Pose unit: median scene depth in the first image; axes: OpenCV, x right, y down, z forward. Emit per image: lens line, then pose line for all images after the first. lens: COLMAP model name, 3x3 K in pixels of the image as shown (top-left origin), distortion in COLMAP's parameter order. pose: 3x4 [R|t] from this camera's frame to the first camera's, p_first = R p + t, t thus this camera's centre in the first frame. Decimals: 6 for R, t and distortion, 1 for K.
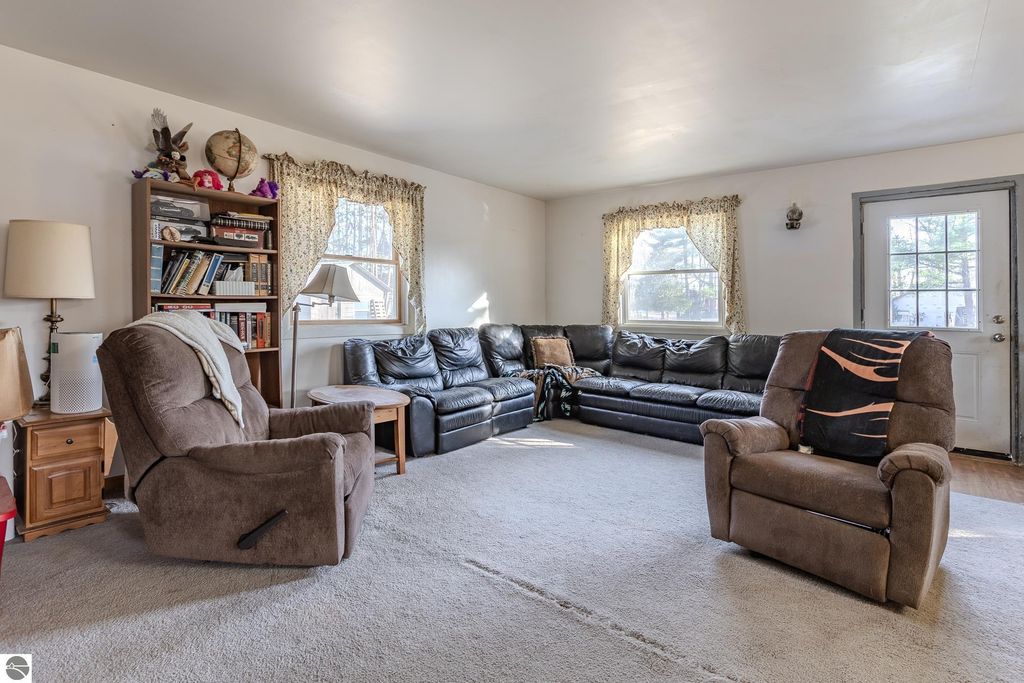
lens RADIAL K [[491.1, 0, 520.3], [0, 491.1, 295.0], [0, 0, 1]] dist [-0.011749, 0.002272]
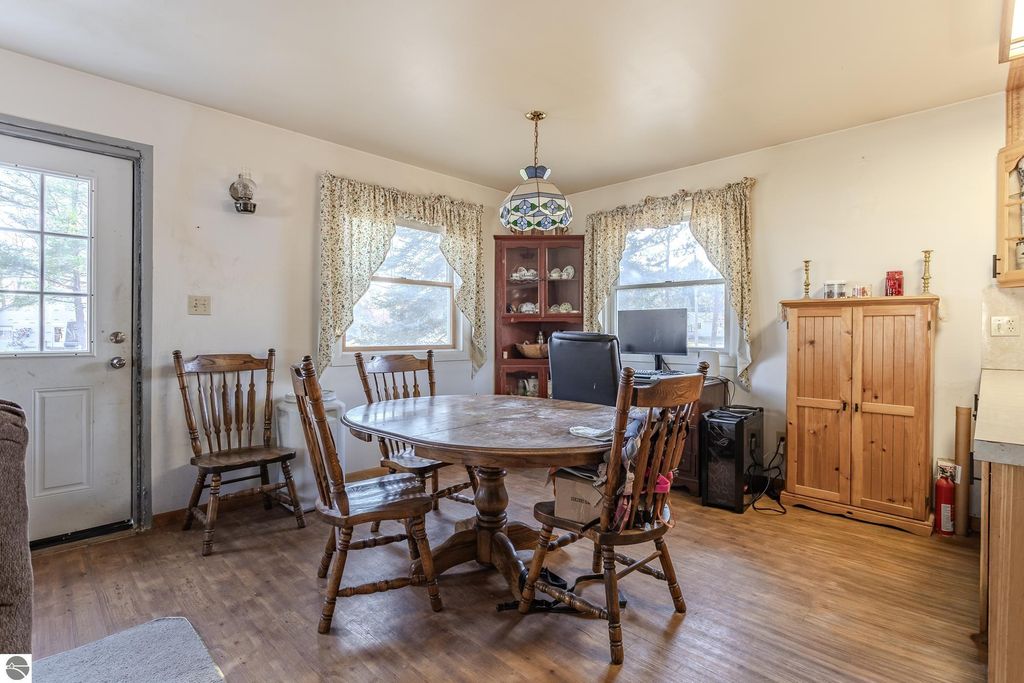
lens RADIAL K [[491.1, 0, 516.2], [0, 491.1, 337.2], [0, 0, 1]] dist [-0.011749, 0.002272]
pose [[0.096418, -0.023075, 0.995073, 0.332853], [-0.032481, 0.999126, 0.026316, 0.012346], [-0.994811, -0.034859, 0.095584, 0.355423]]
